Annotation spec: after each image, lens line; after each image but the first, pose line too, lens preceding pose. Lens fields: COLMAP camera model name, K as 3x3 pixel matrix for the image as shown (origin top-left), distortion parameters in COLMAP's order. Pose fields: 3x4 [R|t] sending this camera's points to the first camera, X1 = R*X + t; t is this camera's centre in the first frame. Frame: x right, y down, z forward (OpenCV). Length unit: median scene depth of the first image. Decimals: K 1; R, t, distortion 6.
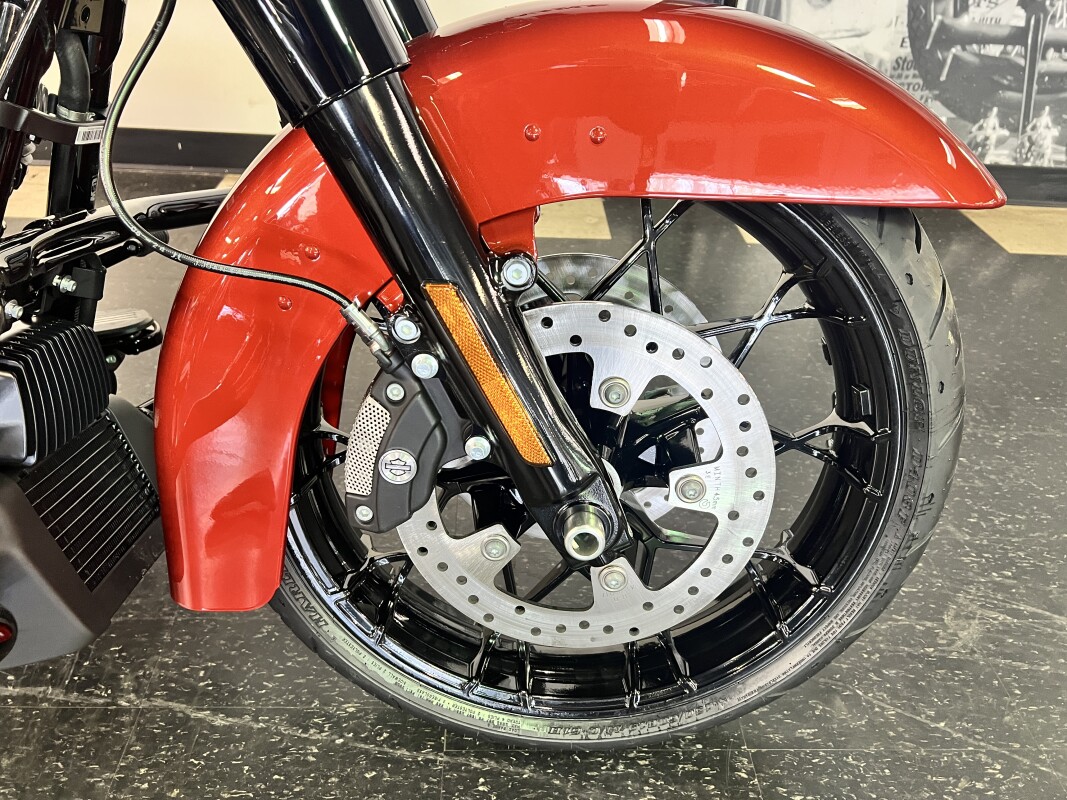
lens RADIAL K [[807.6, 0, 533.5], [0, 807.6, 400.0], [0, 0, 1]] dist [0.039687, -0.047585]
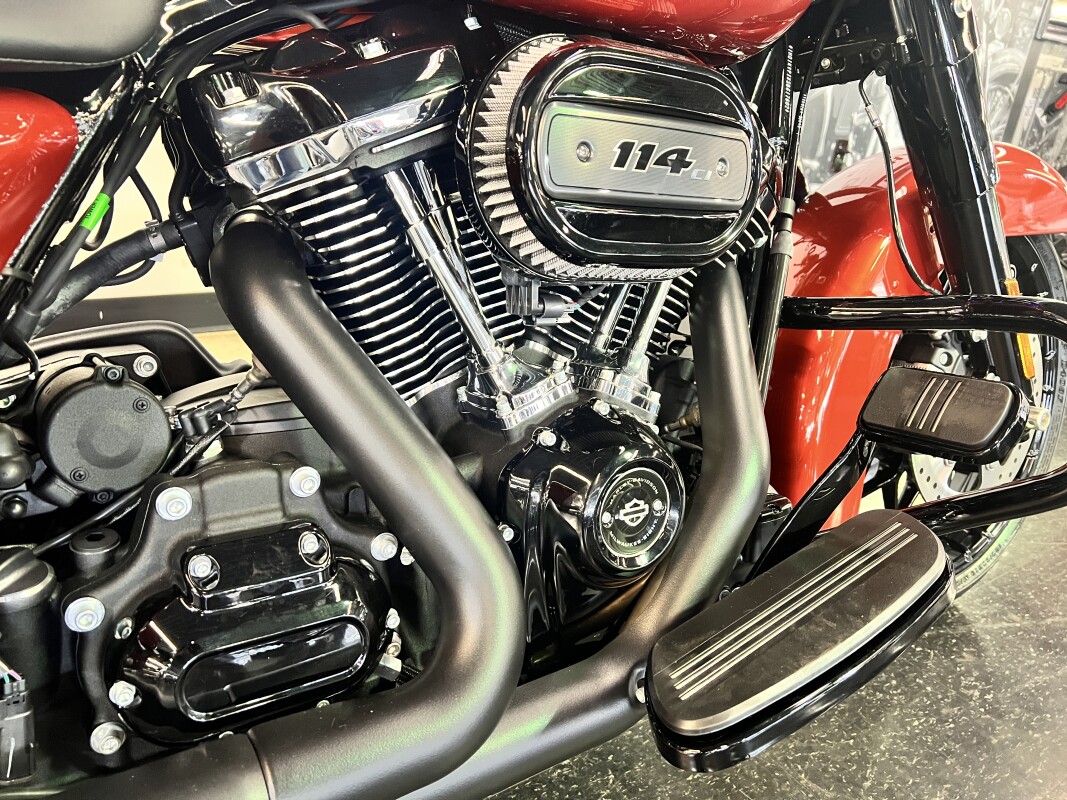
lens RADIAL K [[807.6, 0, 533.5], [0, 807.6, 400.0], [0, 0, 1]] dist [0.039687, -0.047585]
pose [[0.842095, -0.176642, 0.509582, -0.555331], [0.263200, 0.959290, -0.102415, 0.006338], [-0.470747, 0.220365, 0.854305, -0.009973]]
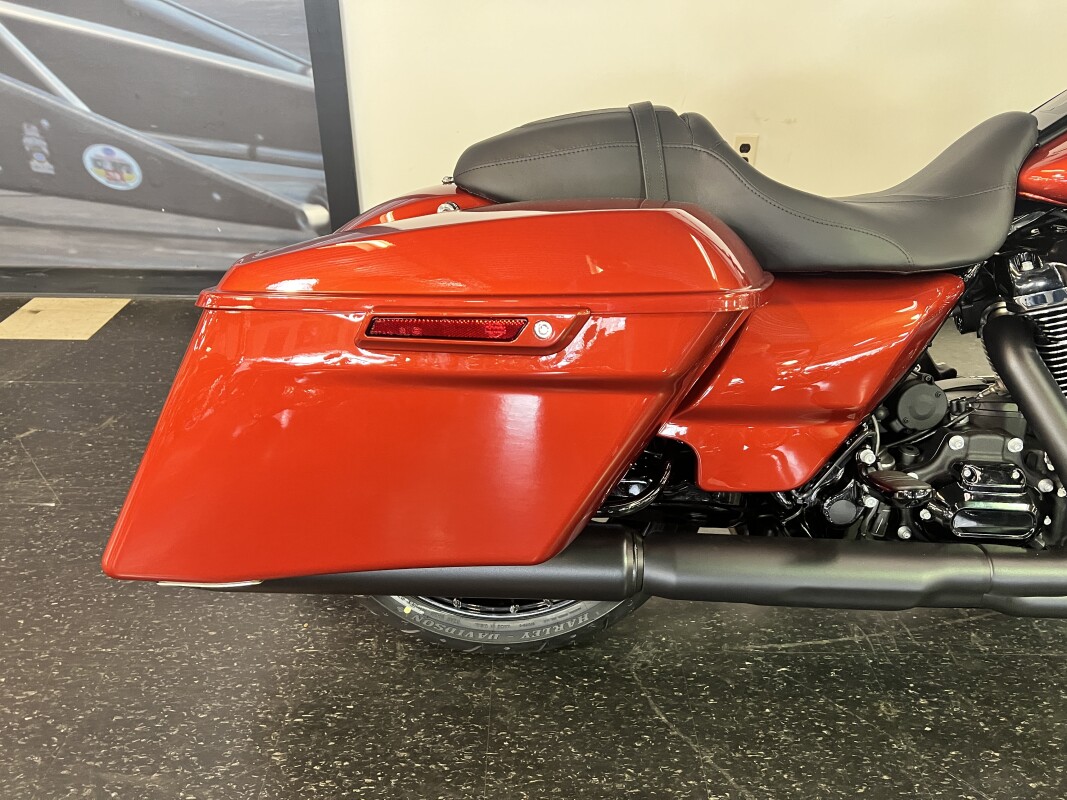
lens RADIAL K [[807.6, 0, 533.5], [0, 807.6, 400.0], [0, 0, 1]] dist [0.039687, -0.047585]
pose [[0.998091, -0.019176, -0.058706, -0.802294], [0.012902, 0.994342, -0.105442, 0.009193], [0.060396, 0.104483, 0.992691, -0.344977]]
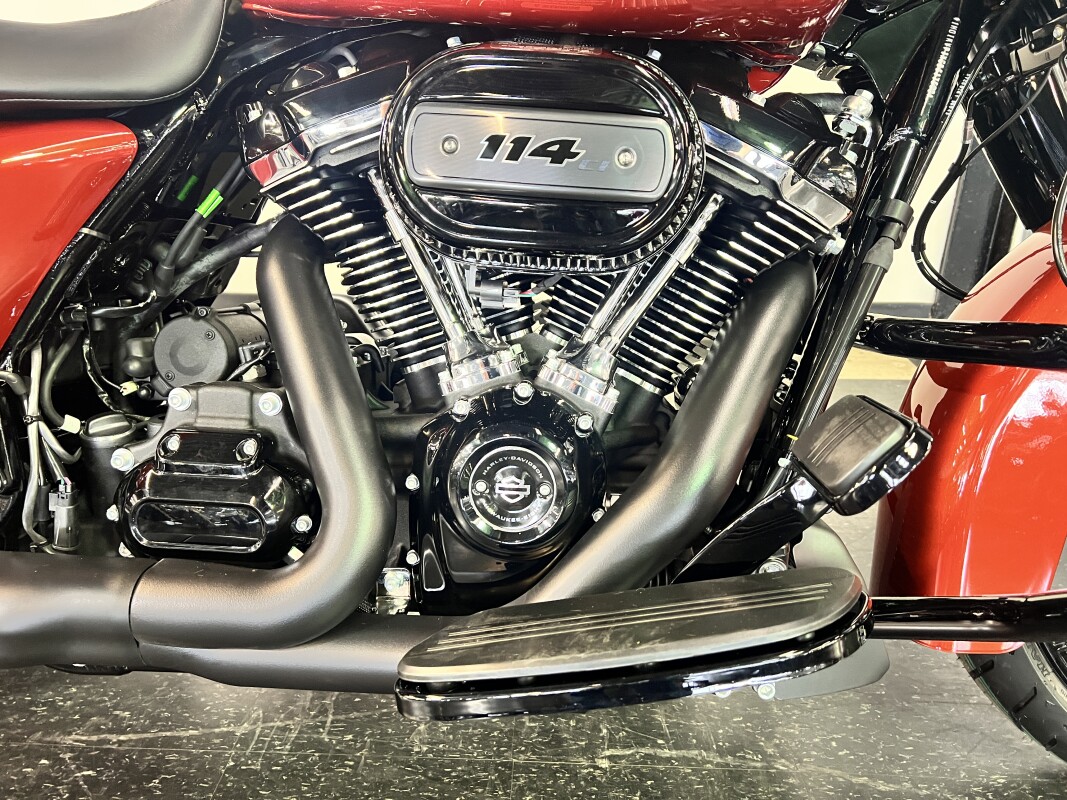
lens RADIAL K [[791.9, 0, 525.5], [0, 791.9, 400.6], [0, 0, 1]] dist [0.059890, -0.070550]
pose [[0.995280, -0.014737, -0.095922, -0.328292], [-0.007374, 0.974063, -0.226157, 0.065212], [0.096767, 0.225797, 0.969357, -0.071321]]
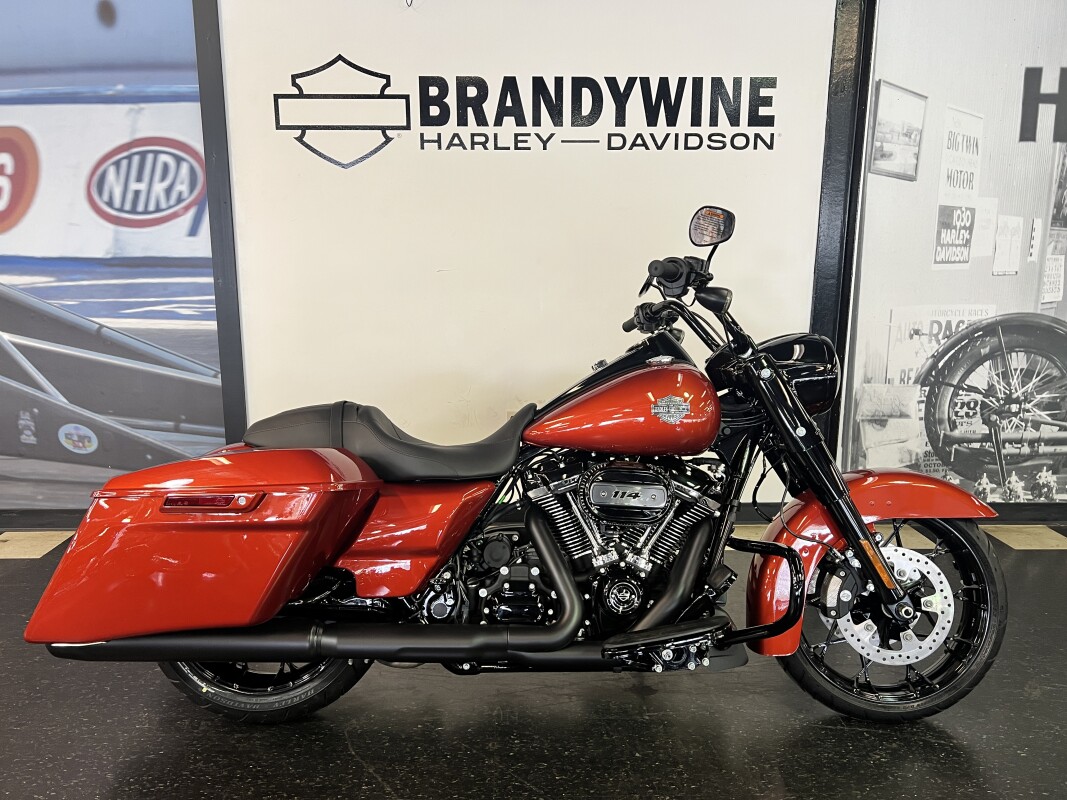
lens RADIAL K [[791.9, 0, 525.5], [0, 791.9, 400.6], [0, 0, 1]] dist [0.059890, -0.070550]
pose [[0.998558, -0.049532, -0.020710, -0.461039], [0.036452, 0.908721, -0.415809, 0.225615], [0.039416, 0.414454, 0.909216, -0.822263]]
